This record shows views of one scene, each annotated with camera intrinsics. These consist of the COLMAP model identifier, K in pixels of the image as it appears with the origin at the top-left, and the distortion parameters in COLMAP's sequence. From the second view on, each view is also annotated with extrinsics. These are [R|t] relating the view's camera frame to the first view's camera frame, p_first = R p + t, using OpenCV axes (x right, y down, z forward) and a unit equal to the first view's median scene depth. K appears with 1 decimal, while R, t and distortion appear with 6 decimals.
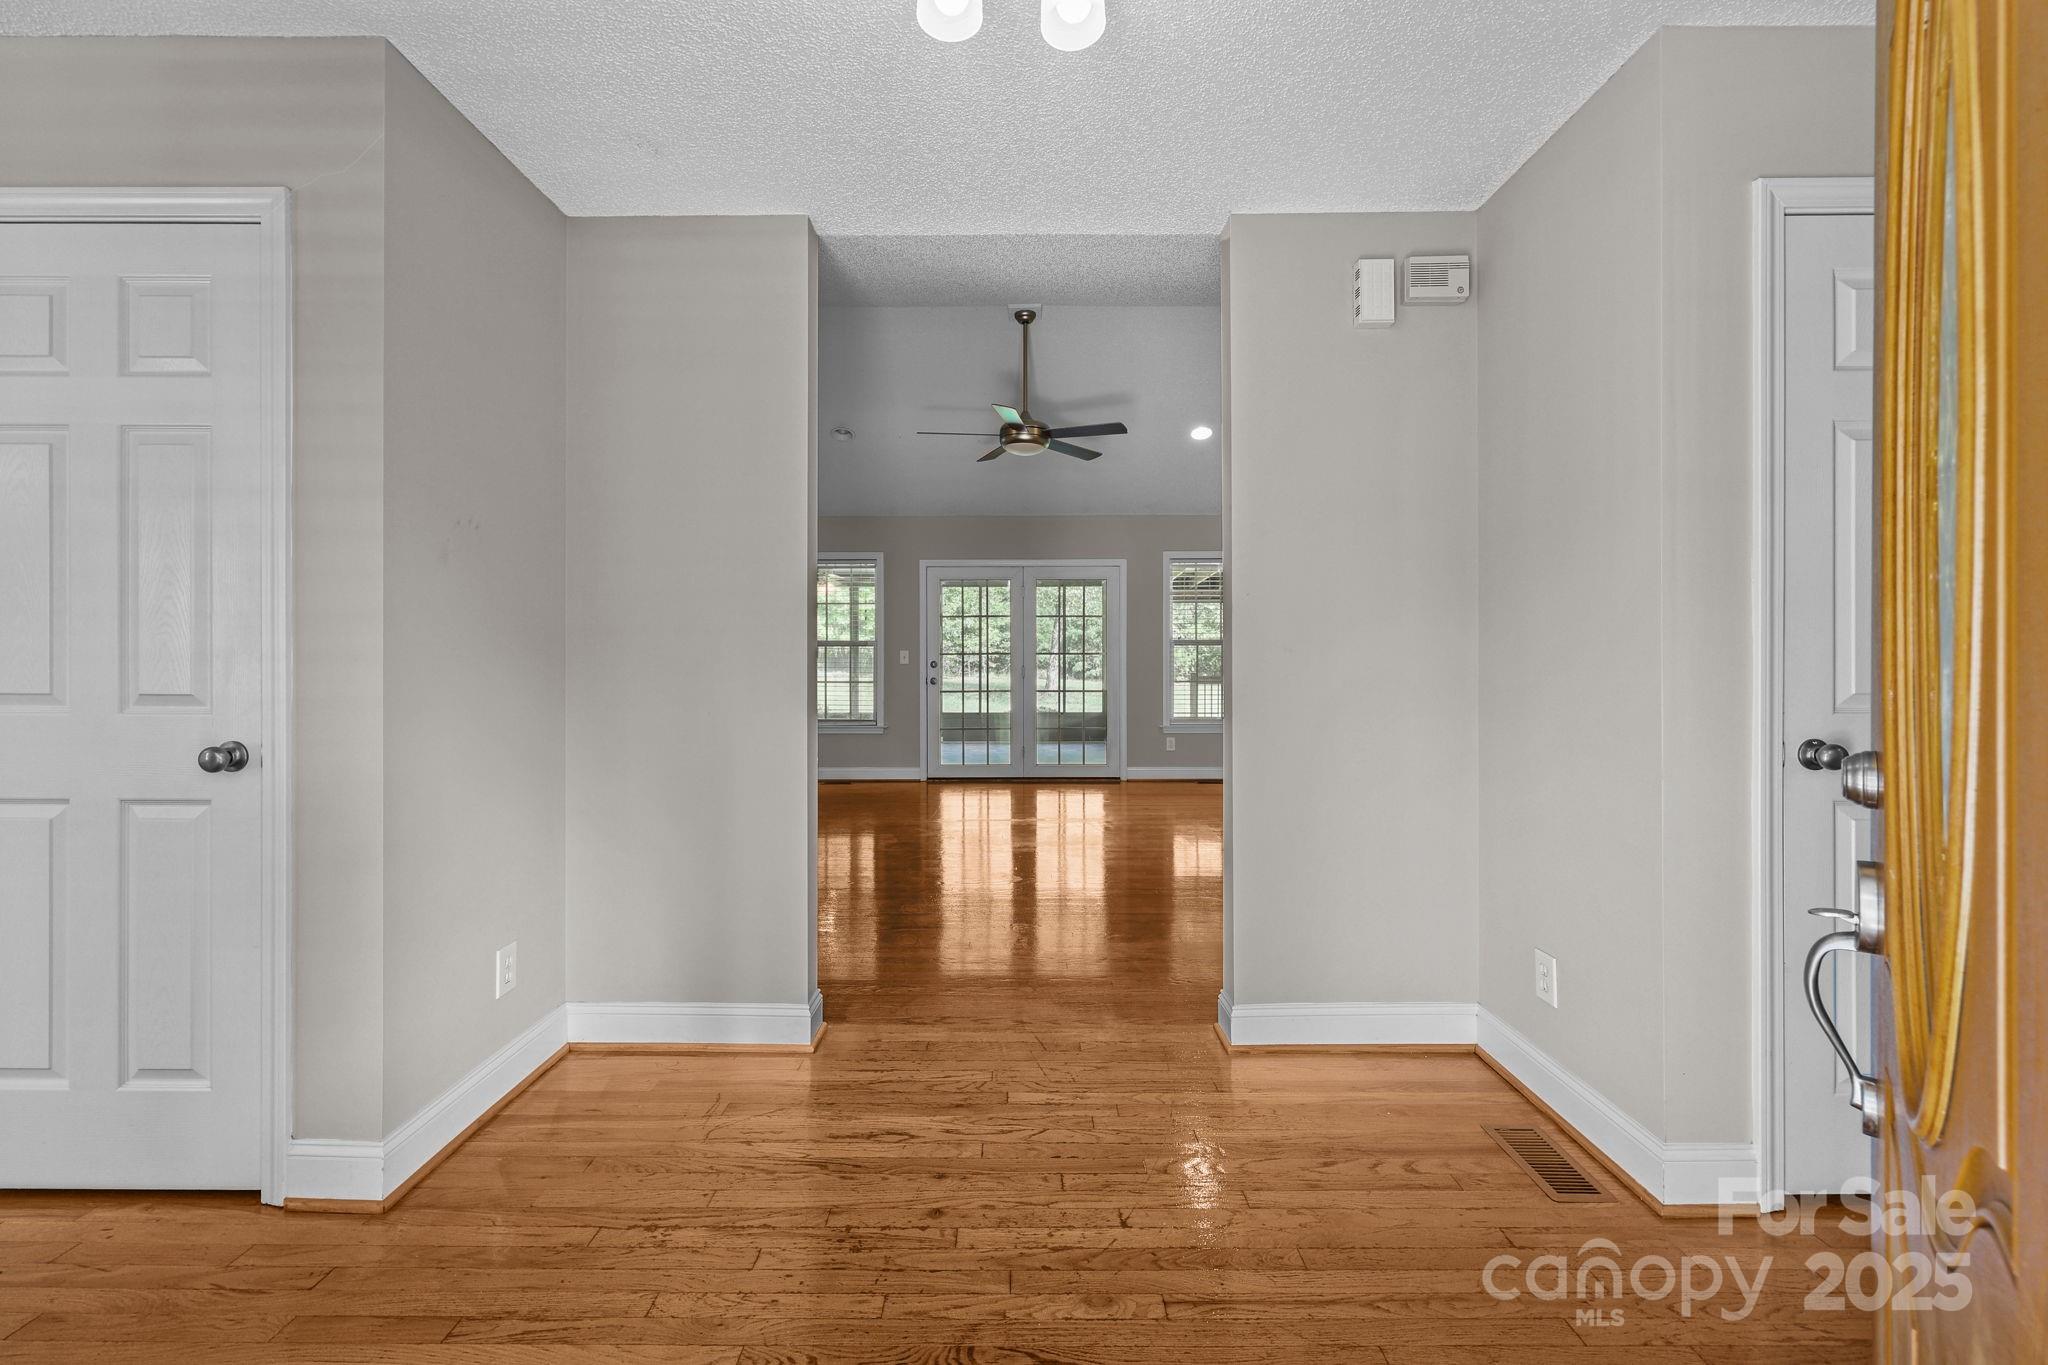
lens RADIAL K [[827.7, 0, 1015.5], [0, 827.7, 652.4], [0, 0, 1]] dist [0.002506, -0.000331]
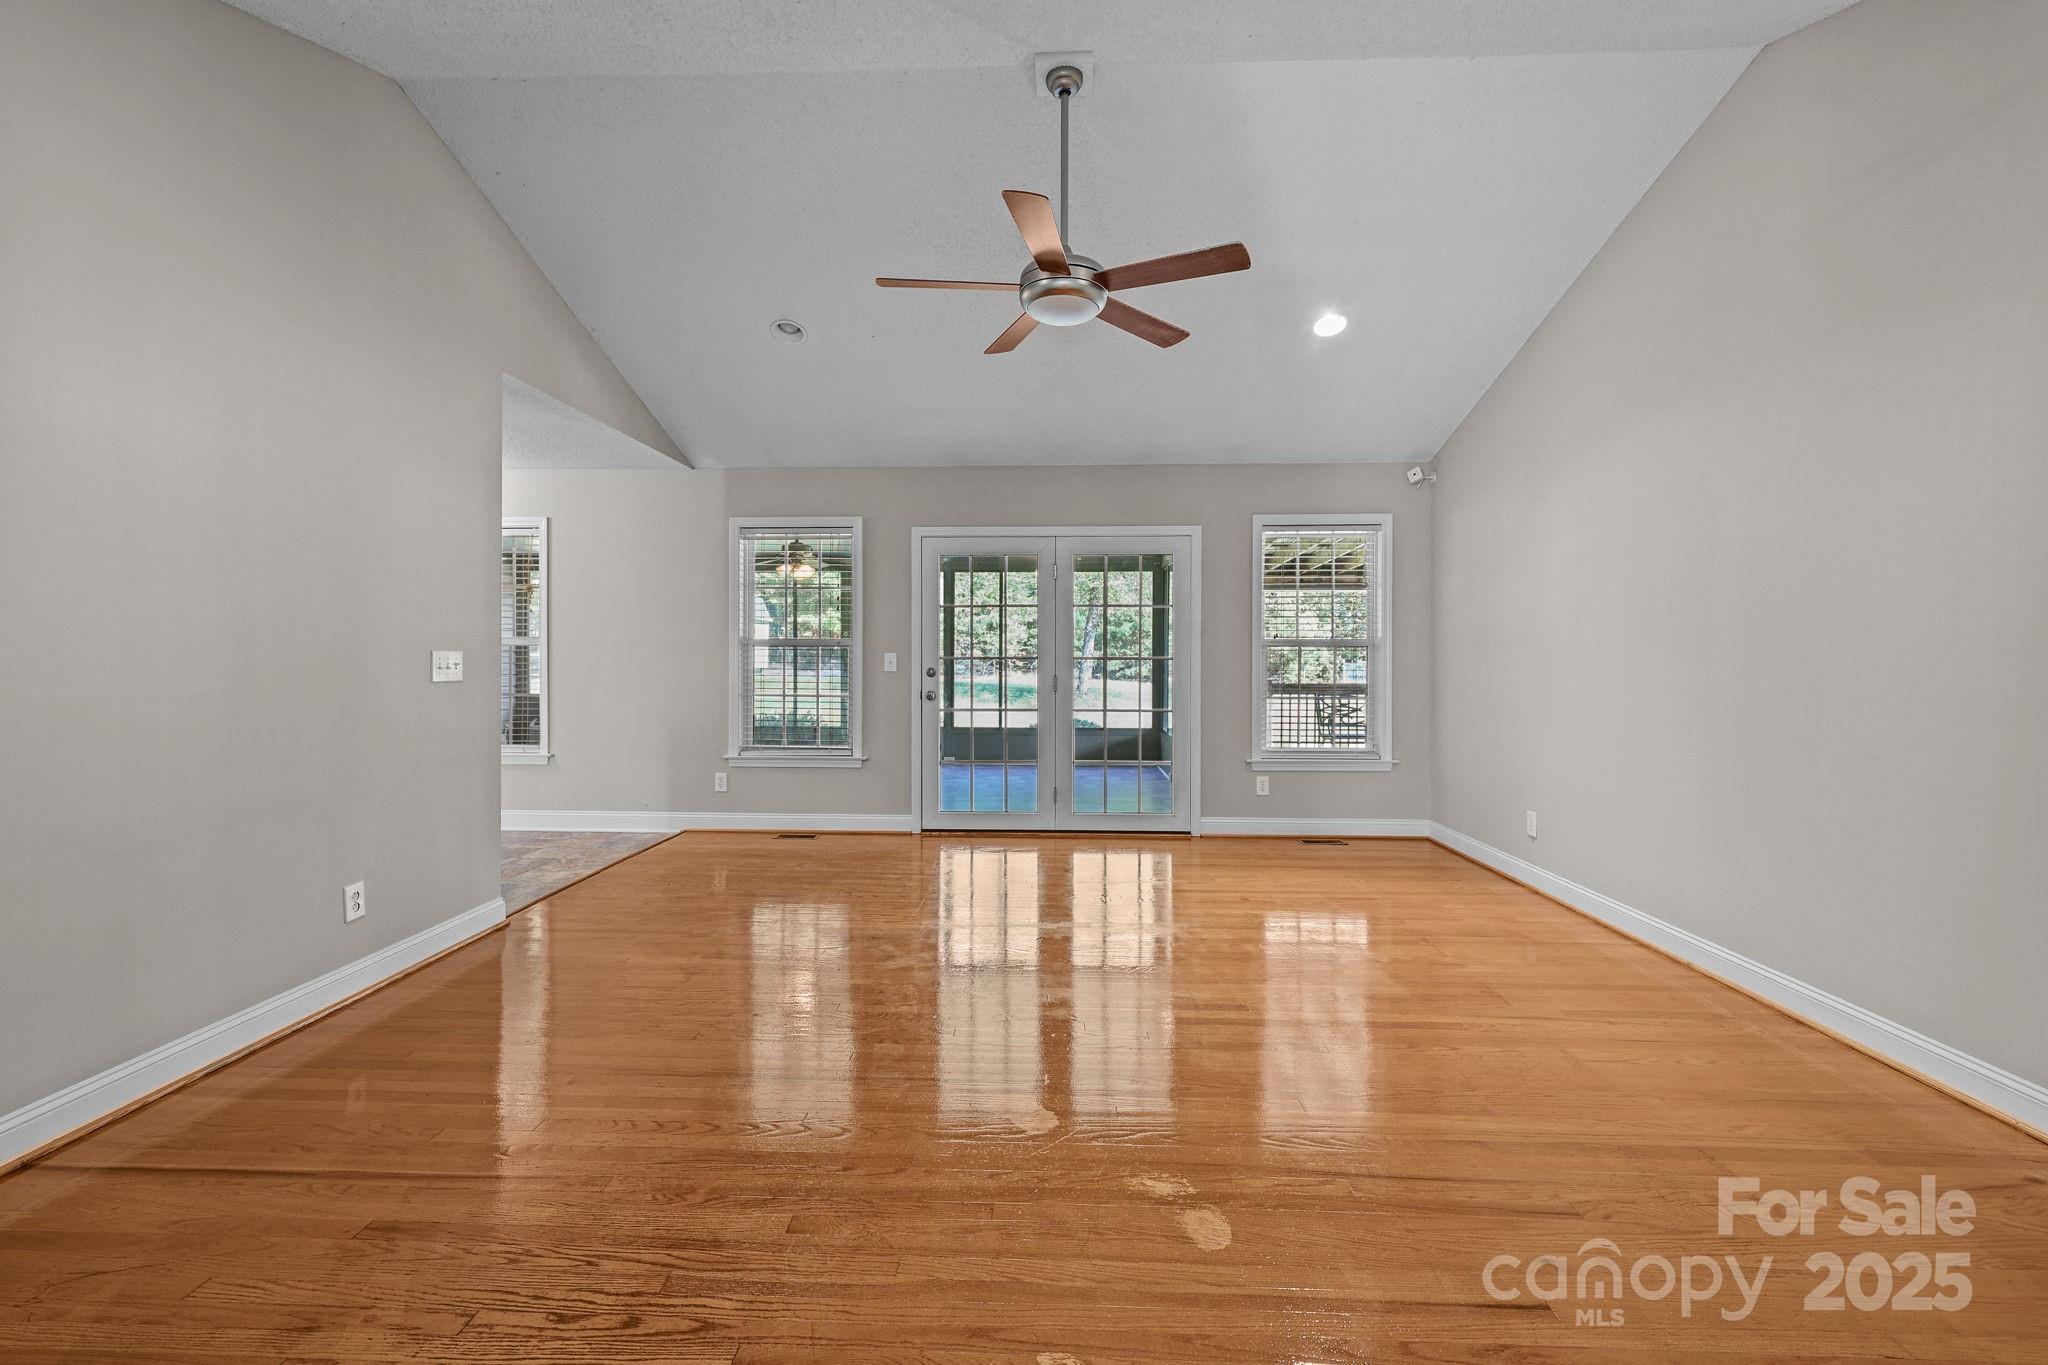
lens RADIAL K [[827.7, 0, 1015.5], [0, 827.7, 652.4], [0, 0, 1]] dist [0.002506, -0.000331]
pose [[0.999418, 0.003126, -0.033974, -0.000862], [-0.002989, 0.999987, 0.004084, -0.005964], [0.033986, -0.003980, 0.999414, 0.282064]]
